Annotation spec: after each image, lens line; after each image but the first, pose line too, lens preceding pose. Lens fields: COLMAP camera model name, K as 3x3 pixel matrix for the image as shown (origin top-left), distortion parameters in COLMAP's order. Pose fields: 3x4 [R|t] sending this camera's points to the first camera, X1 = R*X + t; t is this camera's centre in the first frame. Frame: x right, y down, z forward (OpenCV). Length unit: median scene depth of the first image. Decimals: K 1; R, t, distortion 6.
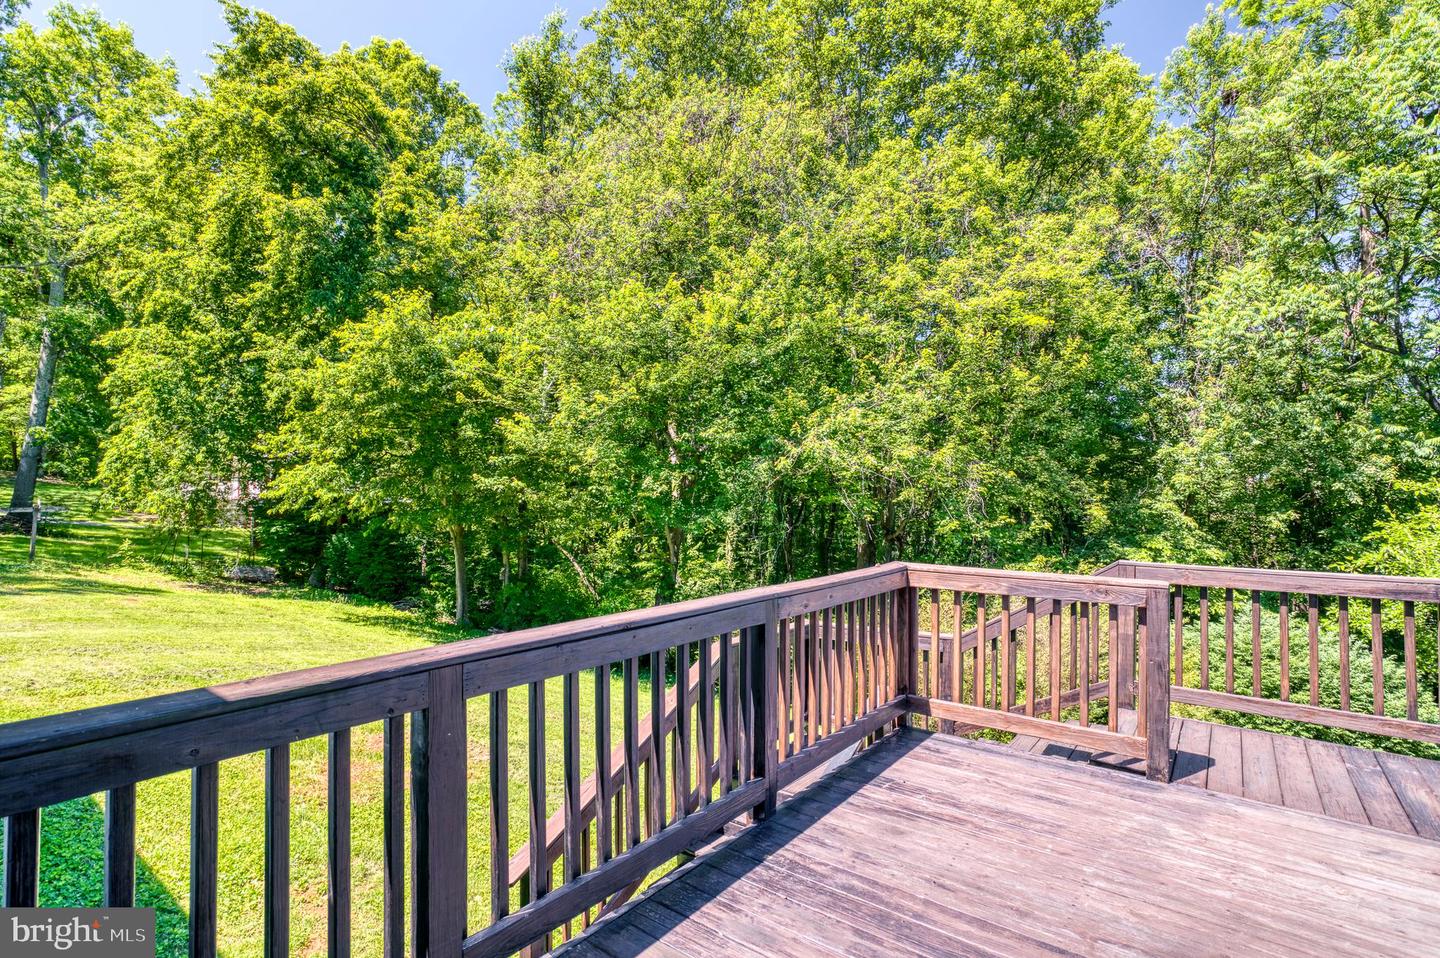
lens RADIAL K [[706.9, 0, 720.0], [0, 706.9, 479.0], [0, 0, 1]] dist [-0.060509, 0.029380]
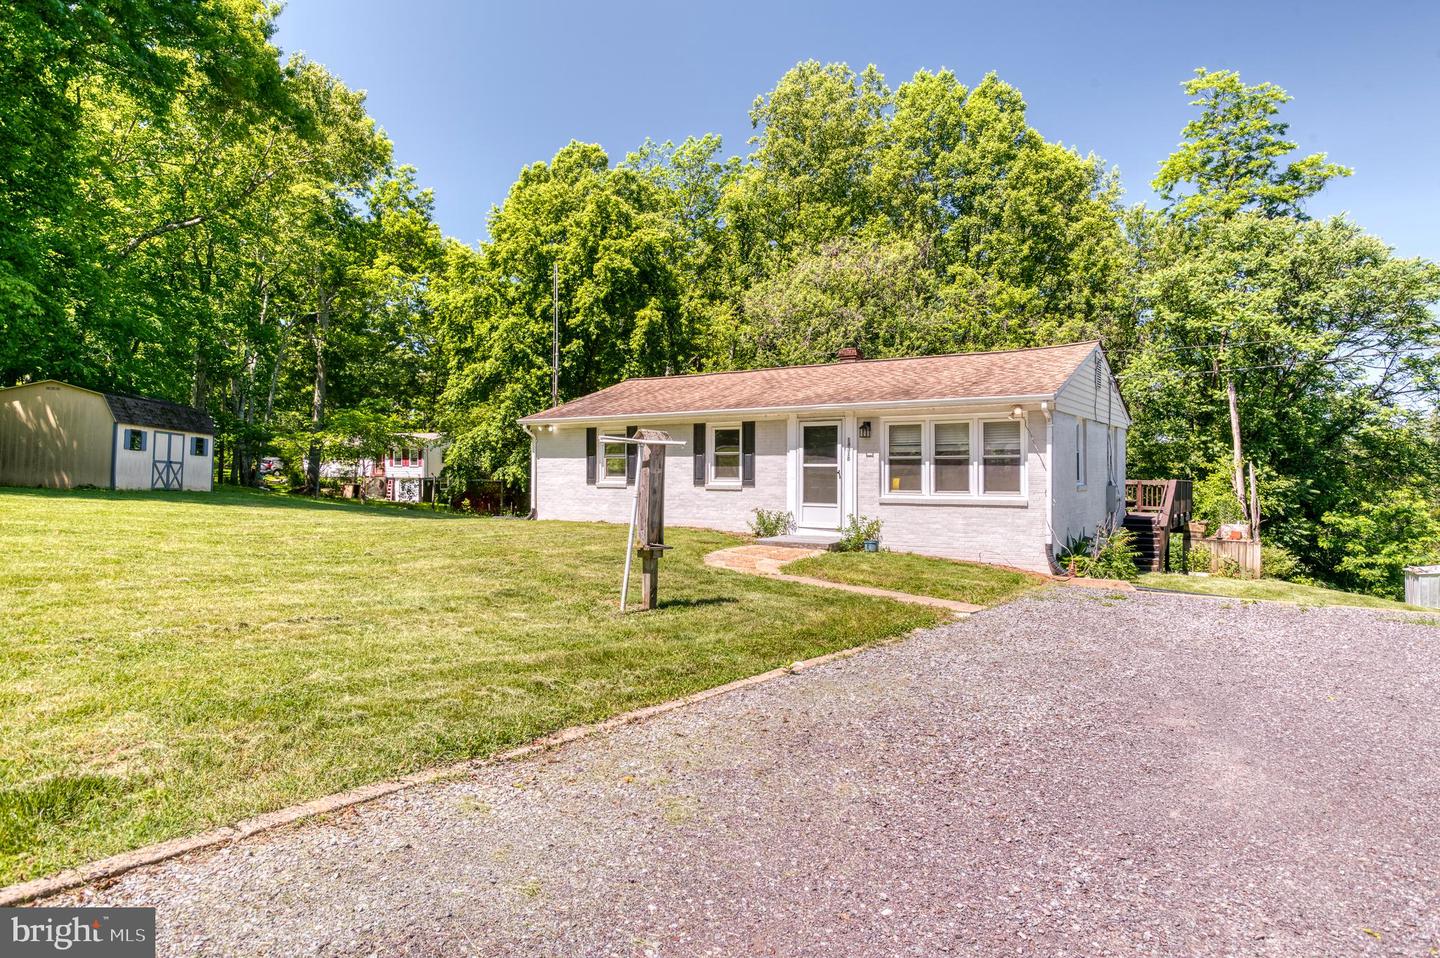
lens RADIAL K [[840.2, 0, 720.0], [0, 840.2, 479.0], [0, 0, 1]] dist [0.000316, 0.000078]
pose [[0.998127, -0.000838, 0.061166, -0.524625], [-0.000697, 0.999686, 0.025062, -0.008033], [-0.061168, -0.025058, 0.997813, -1.169747]]
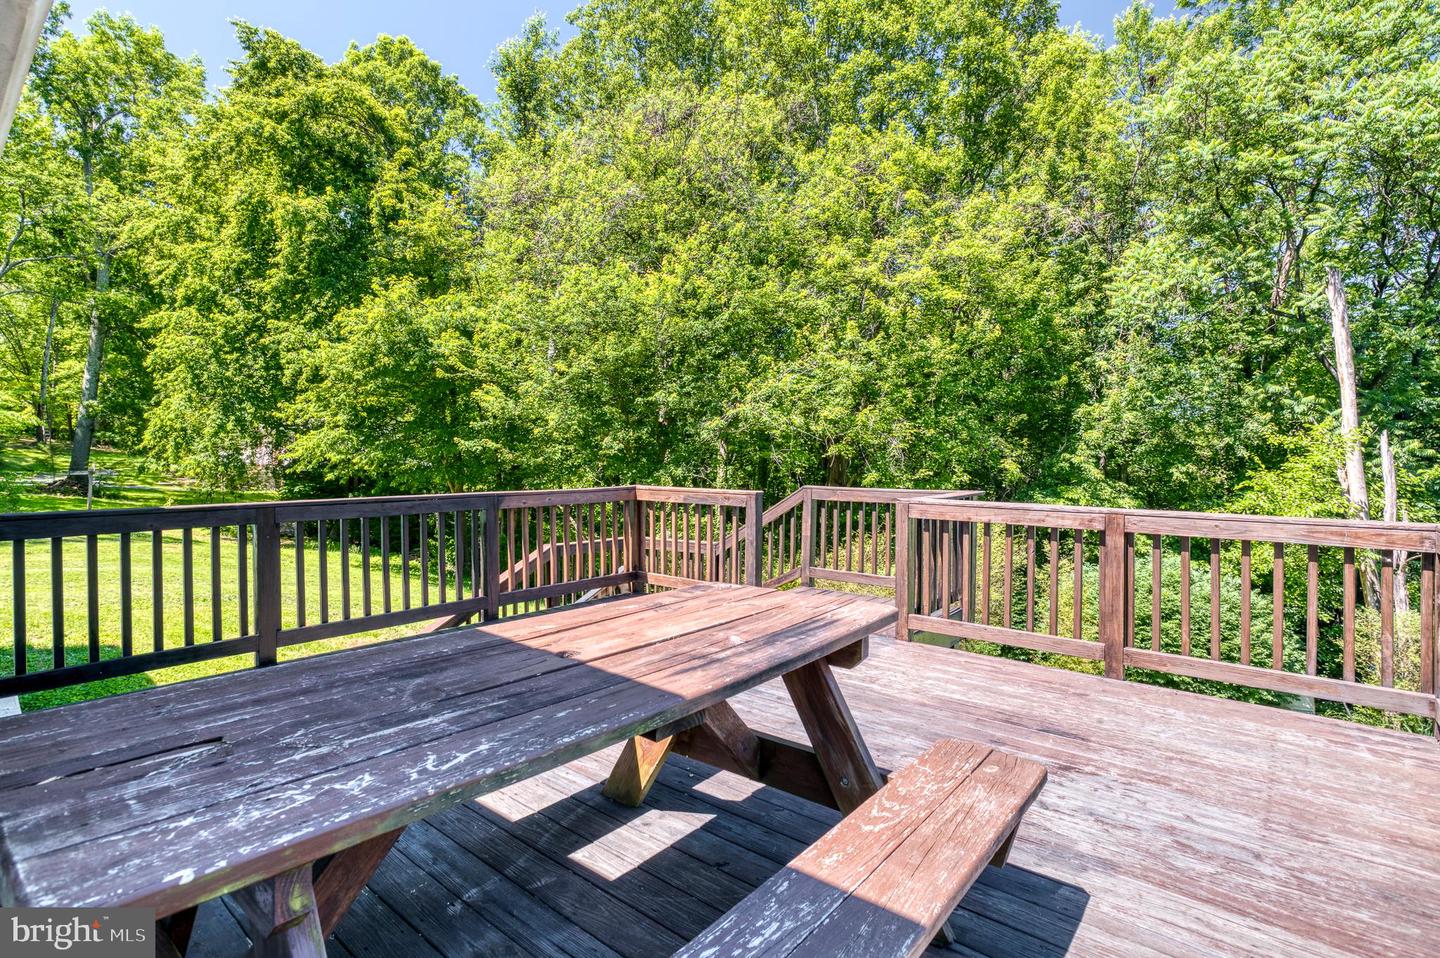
lens RADIAL K [[700.5, 0, 725.8], [0, 700.5, 461.1], [0, 0, 1]] dist [-0.065893, 0.033766]
pose [[0.999441, -0.008592, -0.032299, 0.101202], [0.009432, 0.999619, 0.025935, 0.006043], [0.032064, -0.026225, 0.999142, -0.100755]]
